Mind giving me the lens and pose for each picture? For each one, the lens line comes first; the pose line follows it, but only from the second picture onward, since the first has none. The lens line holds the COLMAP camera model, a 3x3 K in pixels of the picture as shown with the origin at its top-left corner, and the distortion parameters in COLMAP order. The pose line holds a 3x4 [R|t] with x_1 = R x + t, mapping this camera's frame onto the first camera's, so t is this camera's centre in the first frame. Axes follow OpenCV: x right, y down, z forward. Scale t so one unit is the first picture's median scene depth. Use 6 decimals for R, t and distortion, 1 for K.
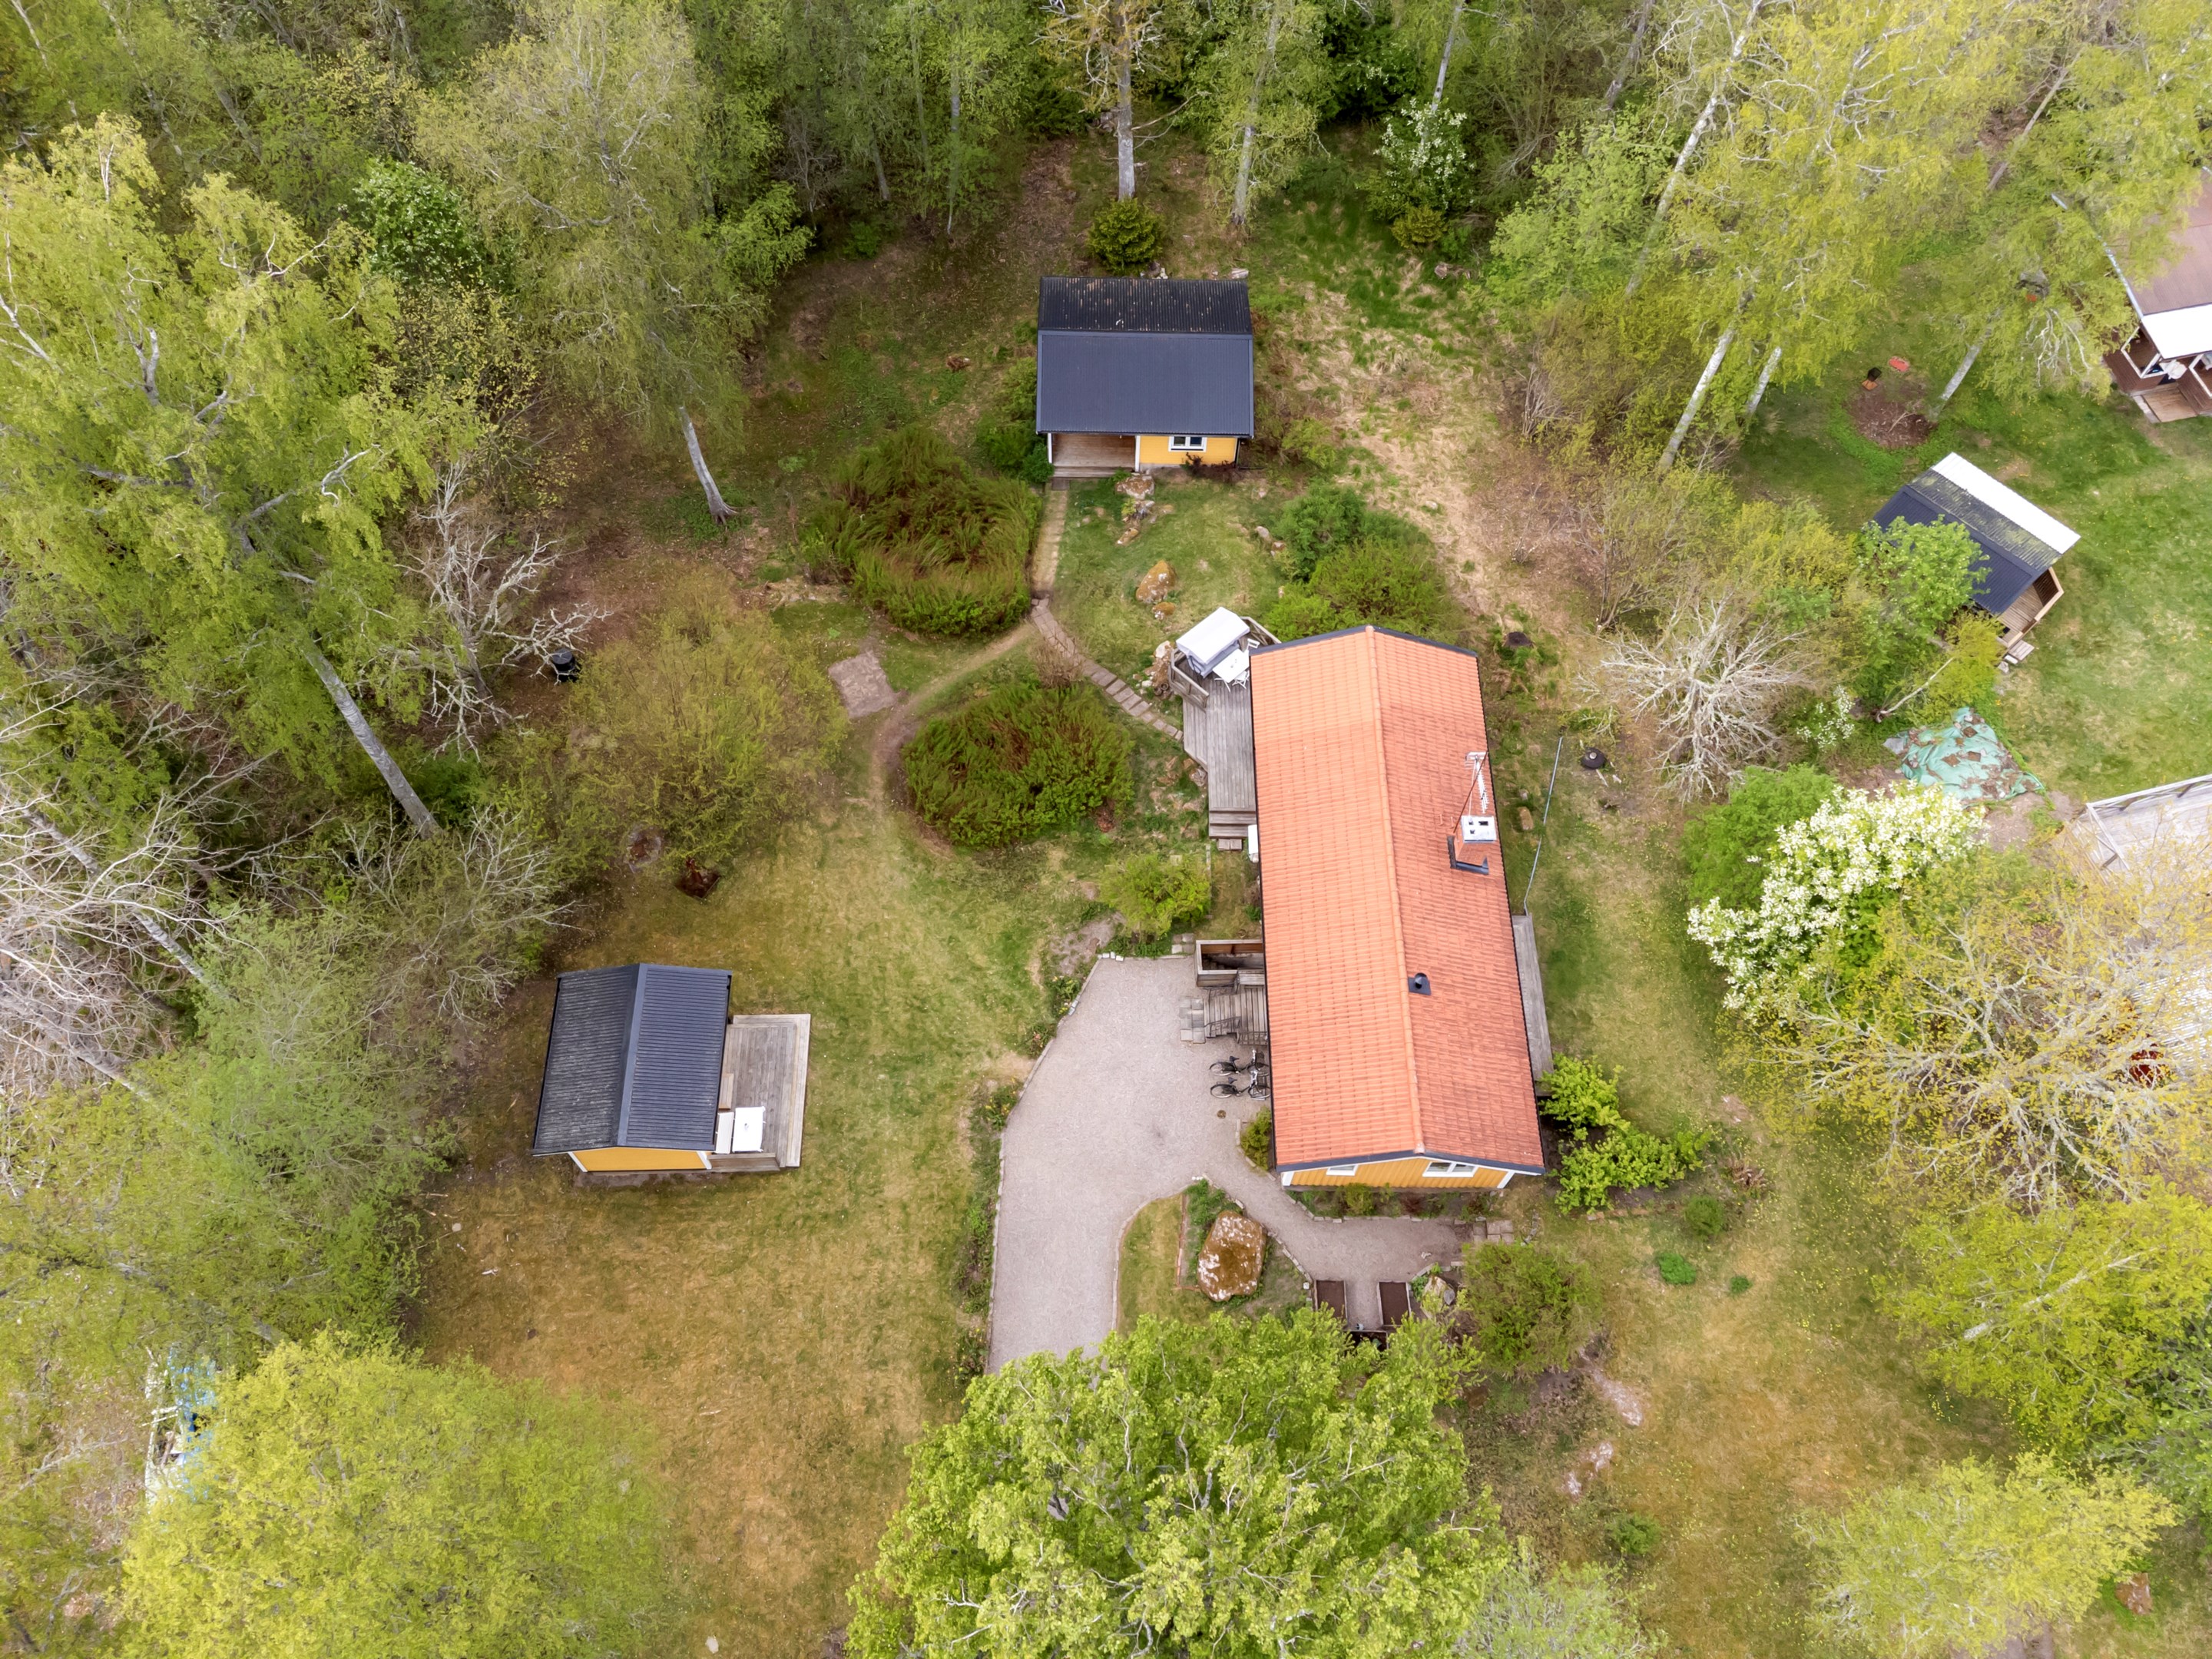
lens RADIAL K [[1663.8, 0, 1106.0], [0, 1663.8, 829.5], [0, 0, 1]] dist [0.037901, -0.001422]
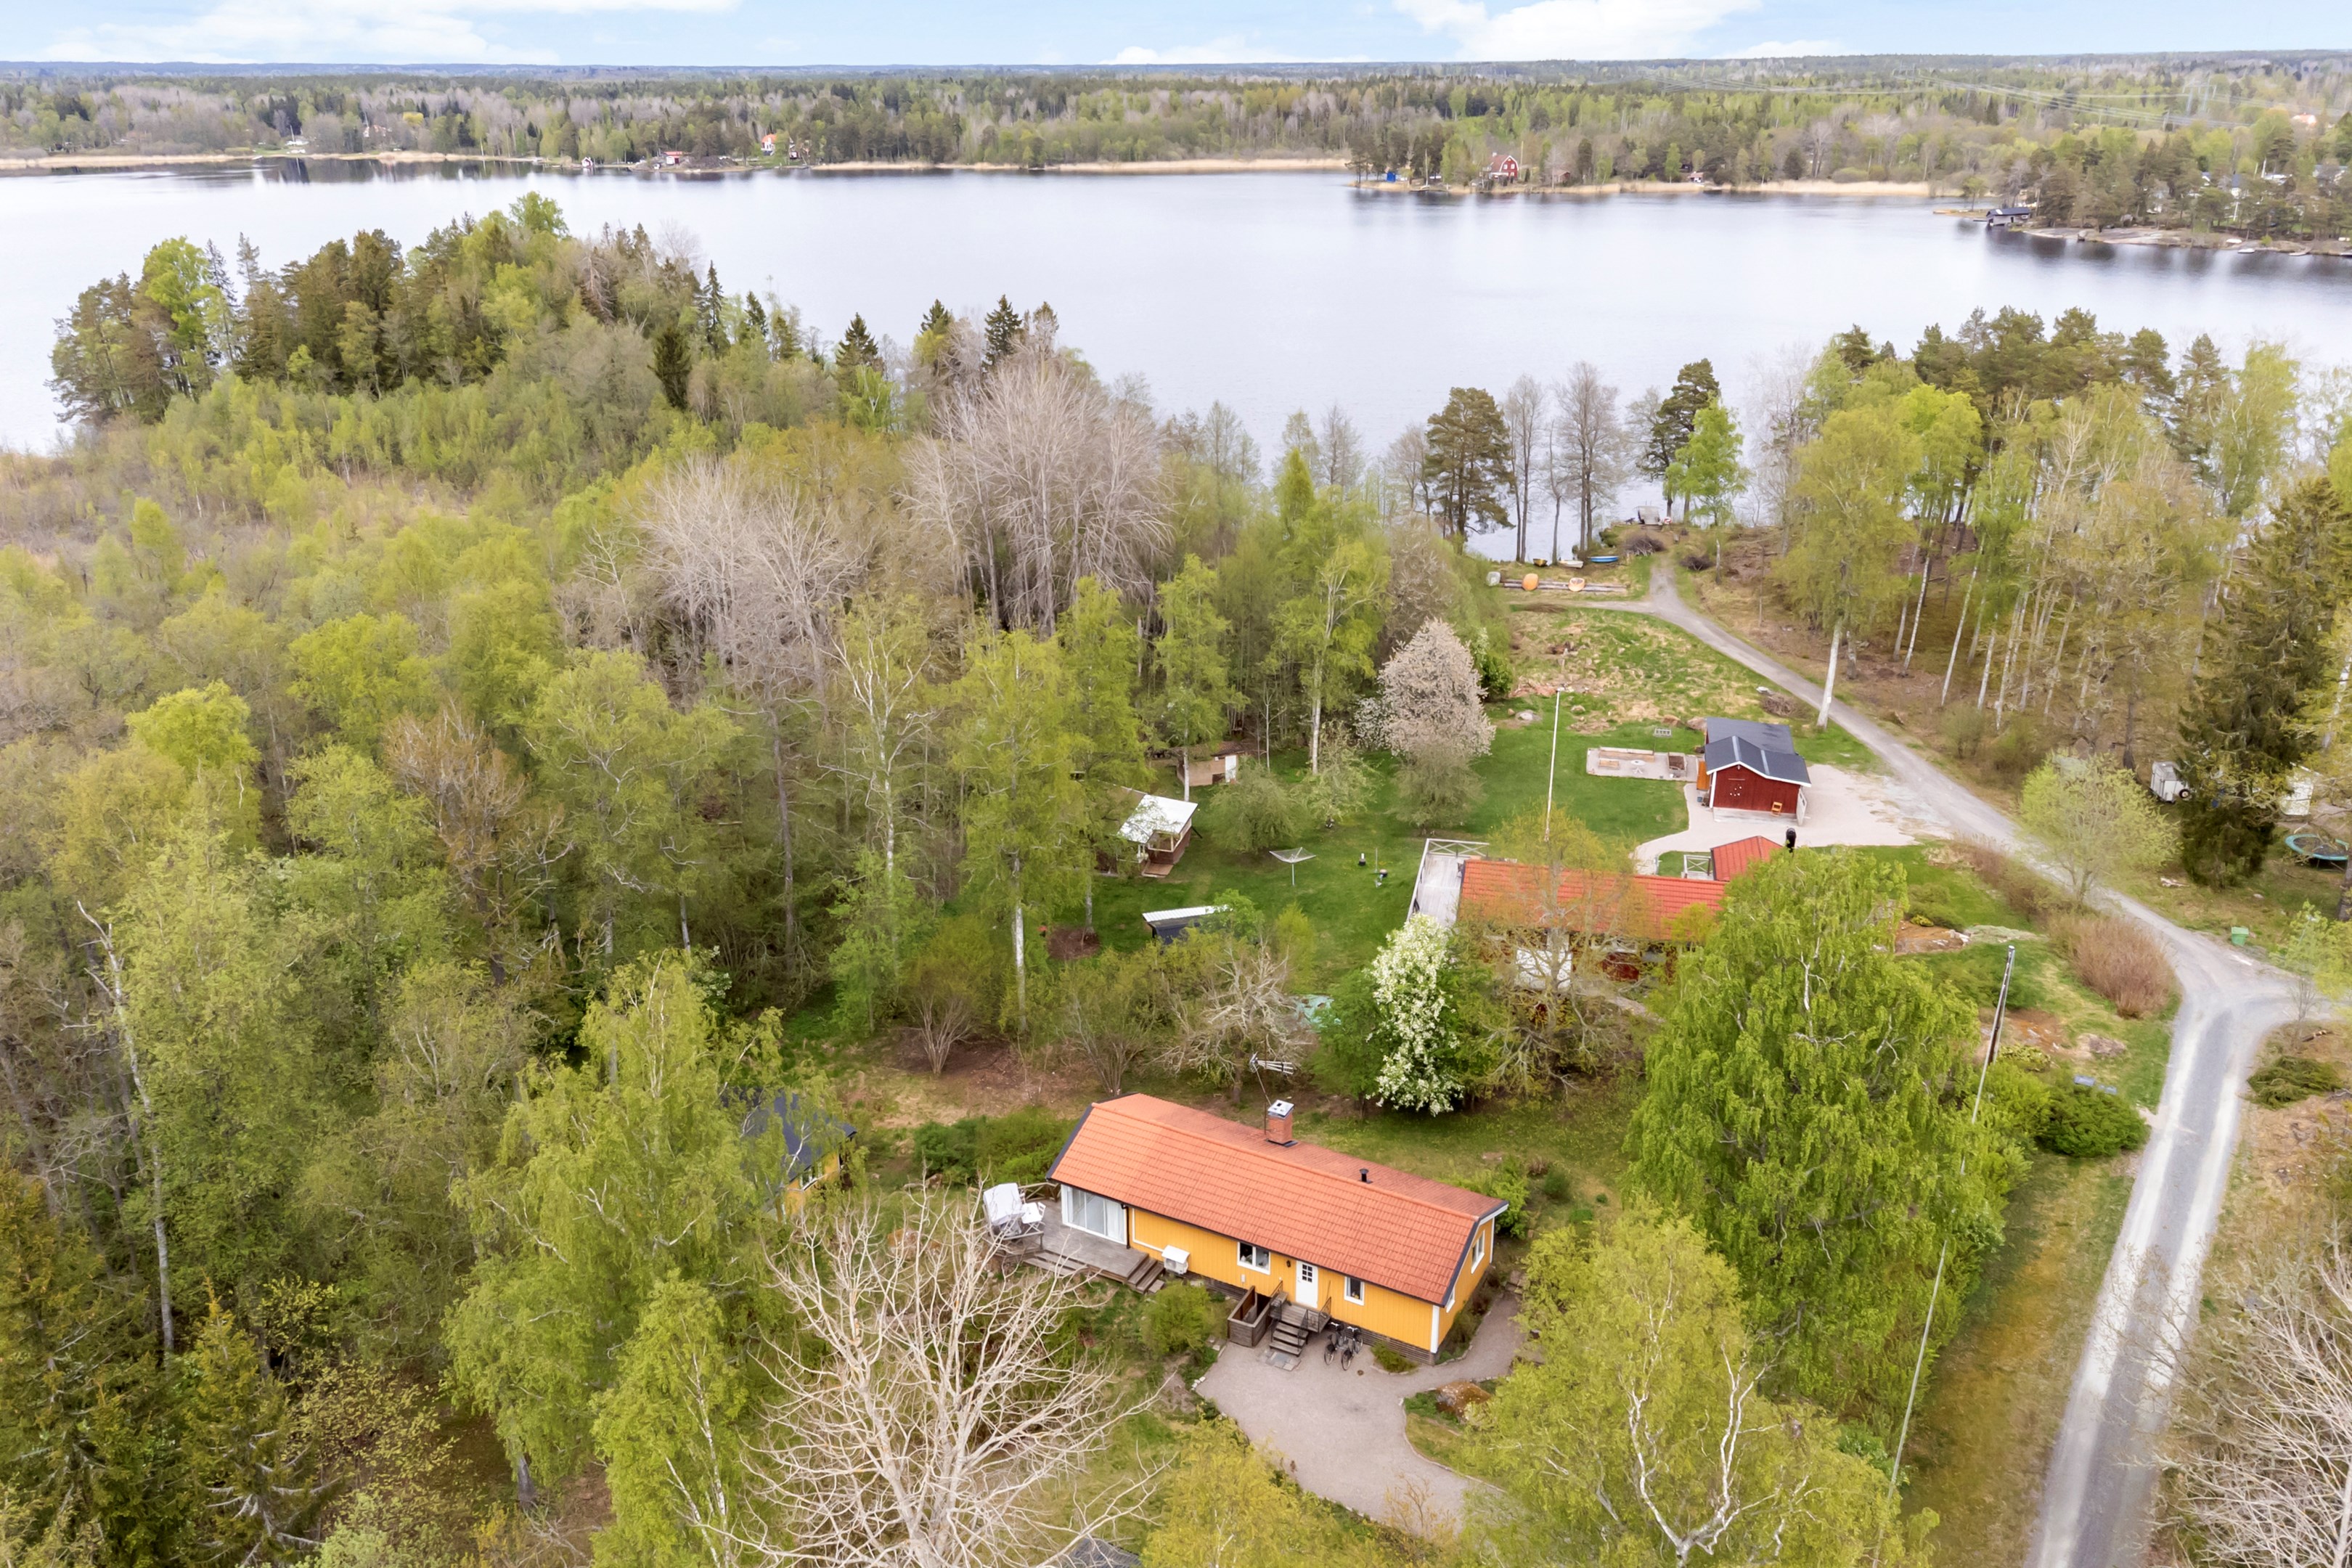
lens RADIAL K [[1794.5, 0, 1176.0], [0, 1794.5, 784.0], [0, 0, 1]] dist [0.110169, -0.006474]
pose [[0.477397, -0.349292, 0.806280, -0.890245], [0.771714, 0.605453, -0.194640, 0.057125], [-0.420179, 0.715138, 0.558595, -0.028394]]
